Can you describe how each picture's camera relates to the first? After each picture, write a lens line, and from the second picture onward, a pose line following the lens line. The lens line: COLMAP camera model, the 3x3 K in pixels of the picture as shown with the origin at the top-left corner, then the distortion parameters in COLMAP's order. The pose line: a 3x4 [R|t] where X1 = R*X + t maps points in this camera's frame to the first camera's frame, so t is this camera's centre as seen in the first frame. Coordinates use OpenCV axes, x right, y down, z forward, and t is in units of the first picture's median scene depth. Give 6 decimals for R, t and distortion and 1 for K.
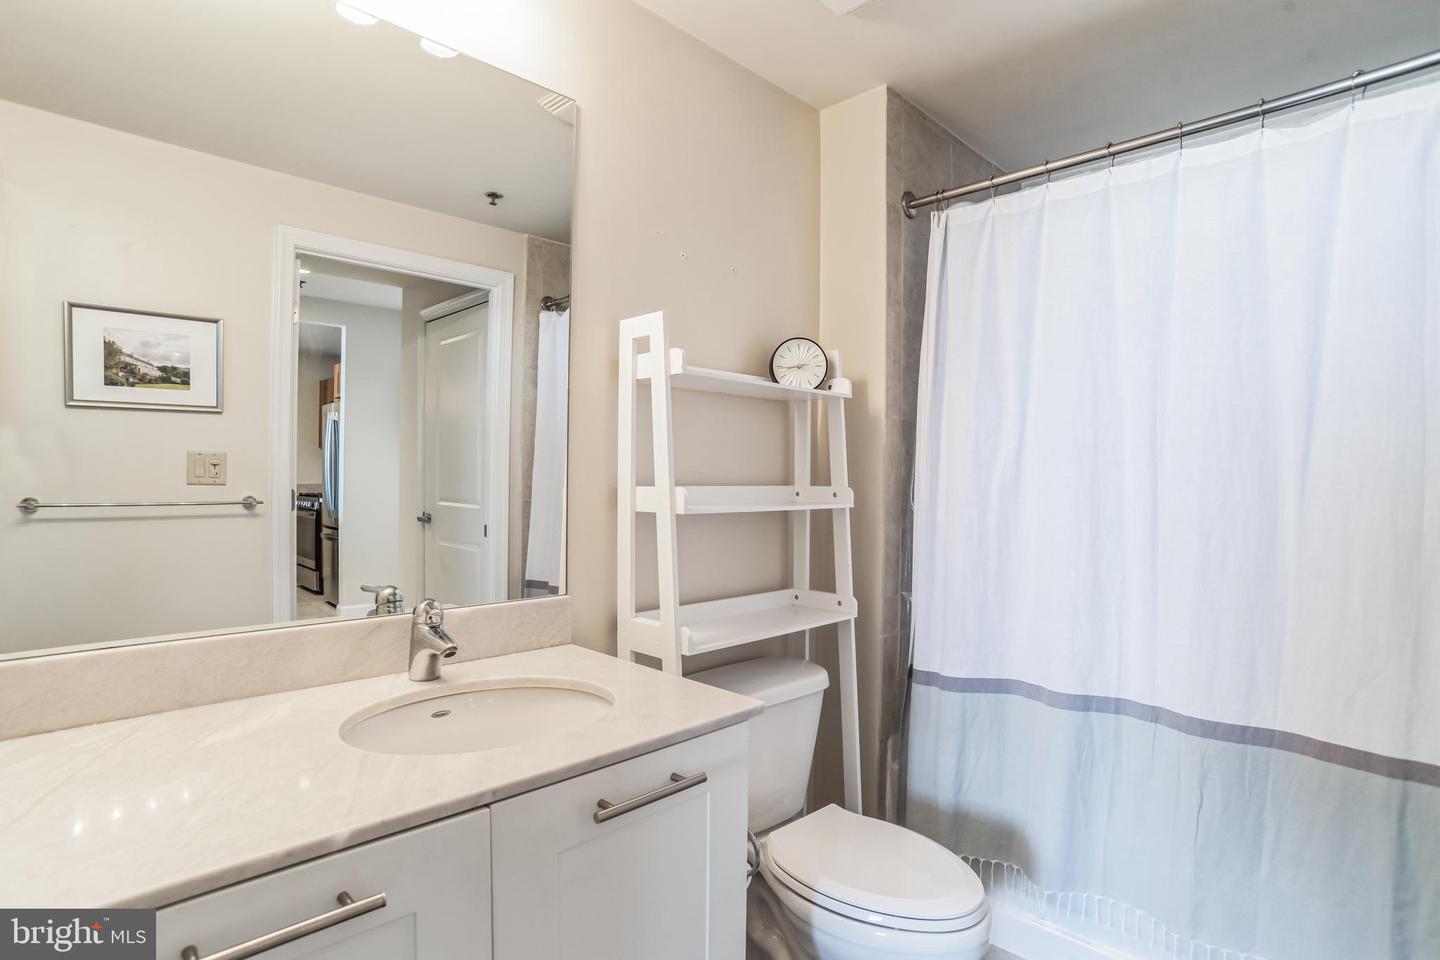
lens RADIAL K [[738.3, 0, 713.5], [0, 738.3, 483.8], [0, 0, 1]] dist [-0.110603, 0.058330]
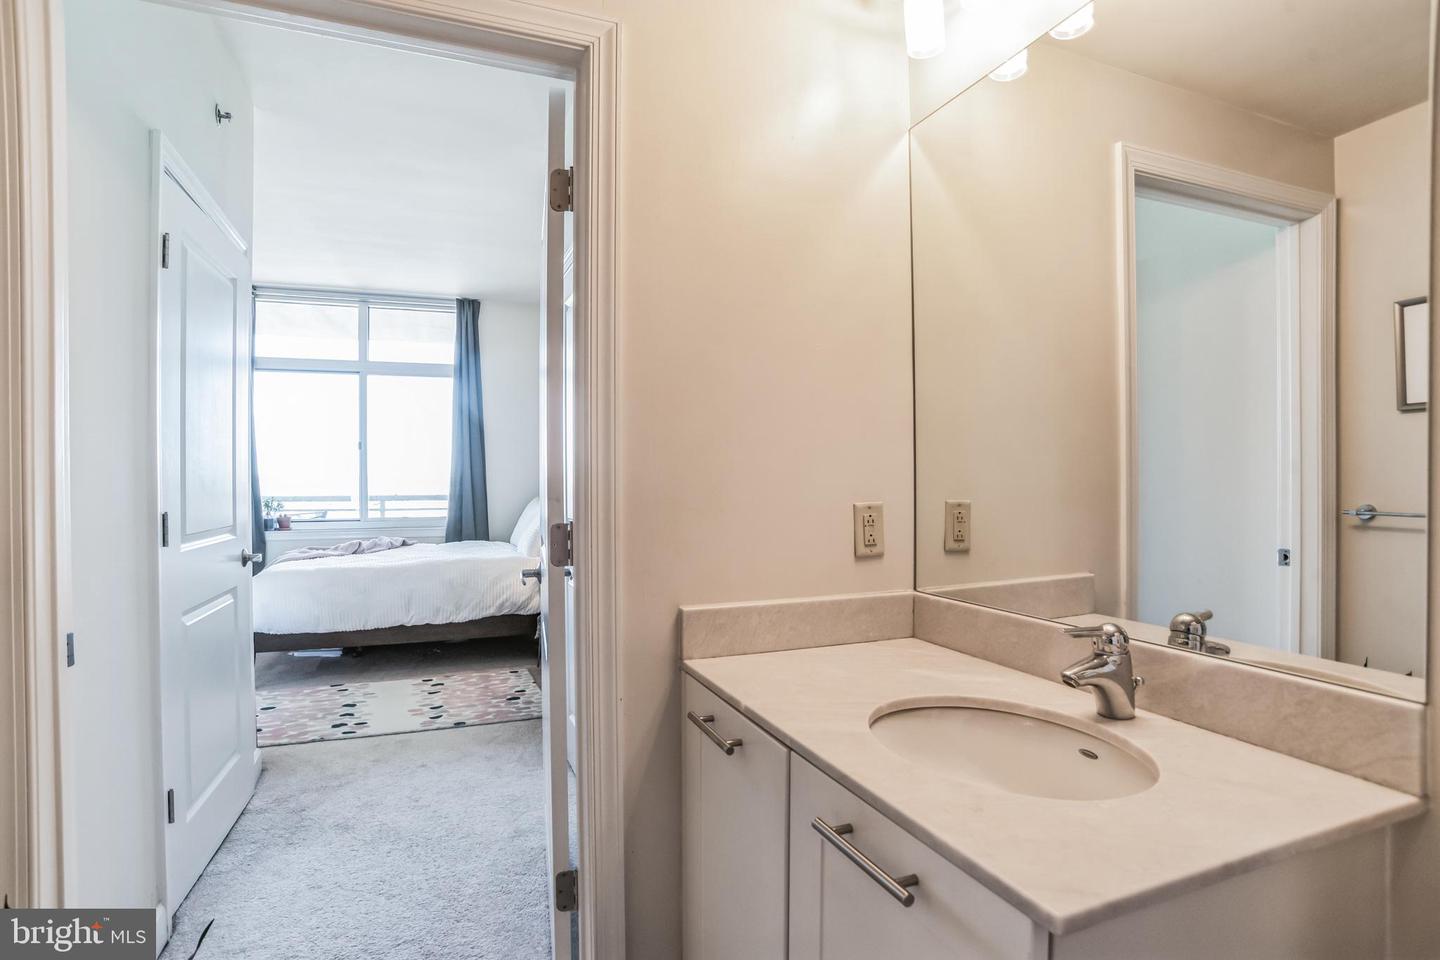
lens RADIAL K [[738.3, 0, 713.5], [0, 738.3, 483.8], [0, 0, 1]] dist [-0.110603, 0.058330]
pose [[-0.410994, -0.006001, -0.911618, 0.567508], [-0.009255, 0.999954, -0.002409, -0.000443], [0.911591, 0.007447, -0.411031, 0.898702]]
